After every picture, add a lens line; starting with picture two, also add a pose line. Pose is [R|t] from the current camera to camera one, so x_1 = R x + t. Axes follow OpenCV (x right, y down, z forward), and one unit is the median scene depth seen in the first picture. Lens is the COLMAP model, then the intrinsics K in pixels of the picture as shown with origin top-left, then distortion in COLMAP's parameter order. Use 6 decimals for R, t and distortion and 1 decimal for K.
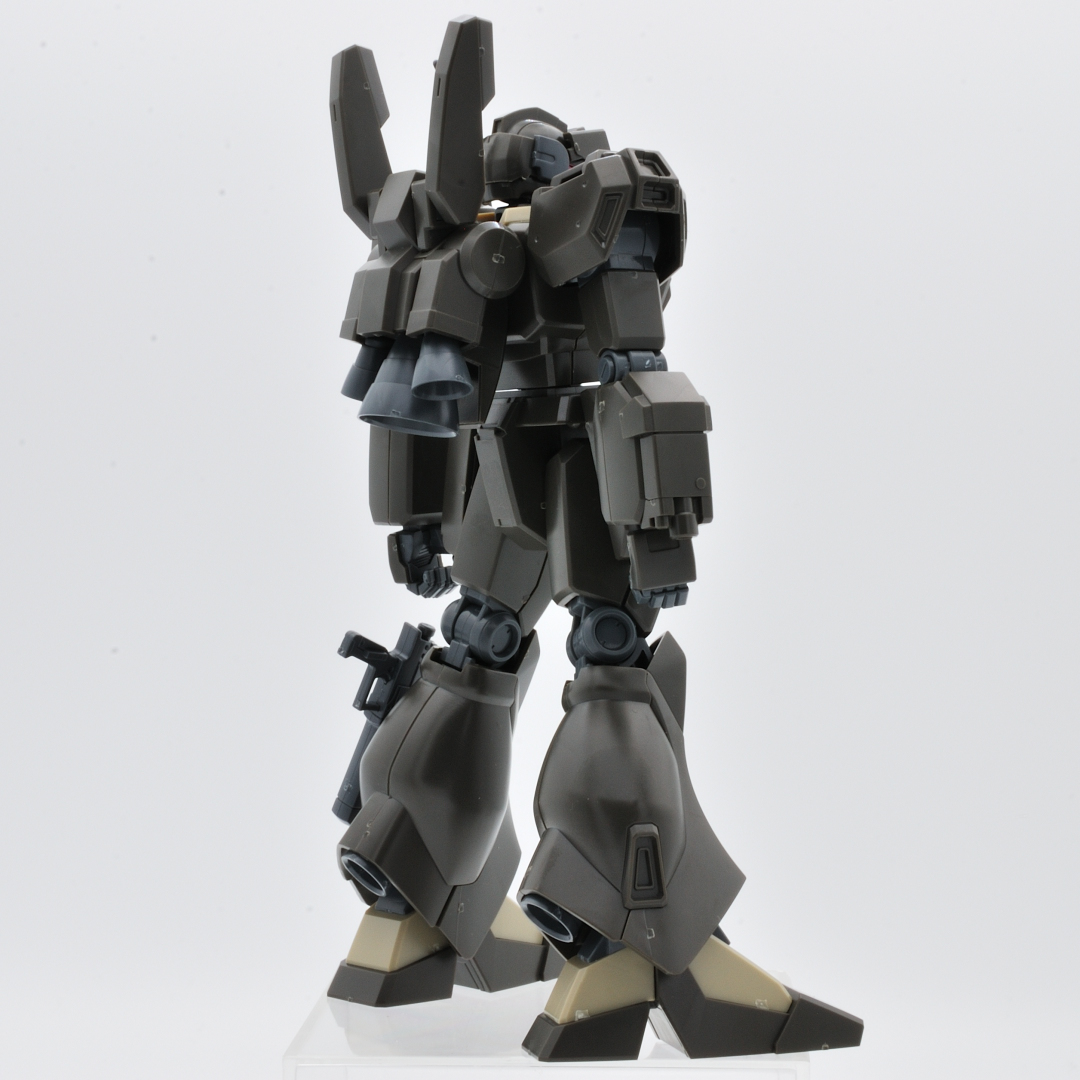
lens RADIAL K [[3067.1, 0, 508.7], [0, 3067.1, 585.2], [0, 0, 1]] dist [0.109889, 0.000000]
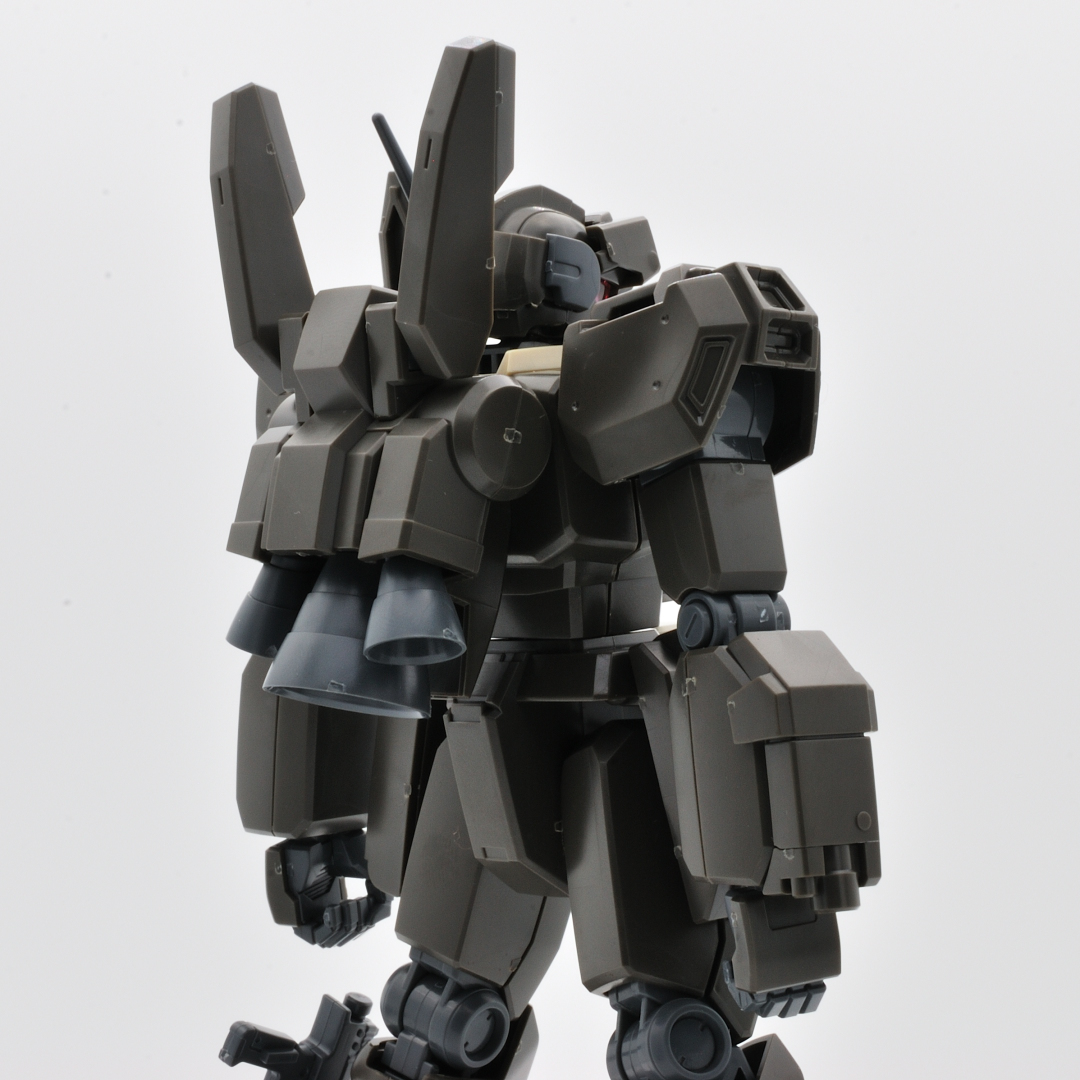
lens RADIAL K [[3301.0, 0, 541.6], [0, 3301.0, 537.4], [0, 0, 1]] dist [0.048206, 0.000000]
pose [[0.991895, 0.017427, 0.125862, -0.079303], [-0.011286, 0.998719, -0.049335, -0.053847], [-0.126560, 0.047515, 0.990820, 0.350634]]
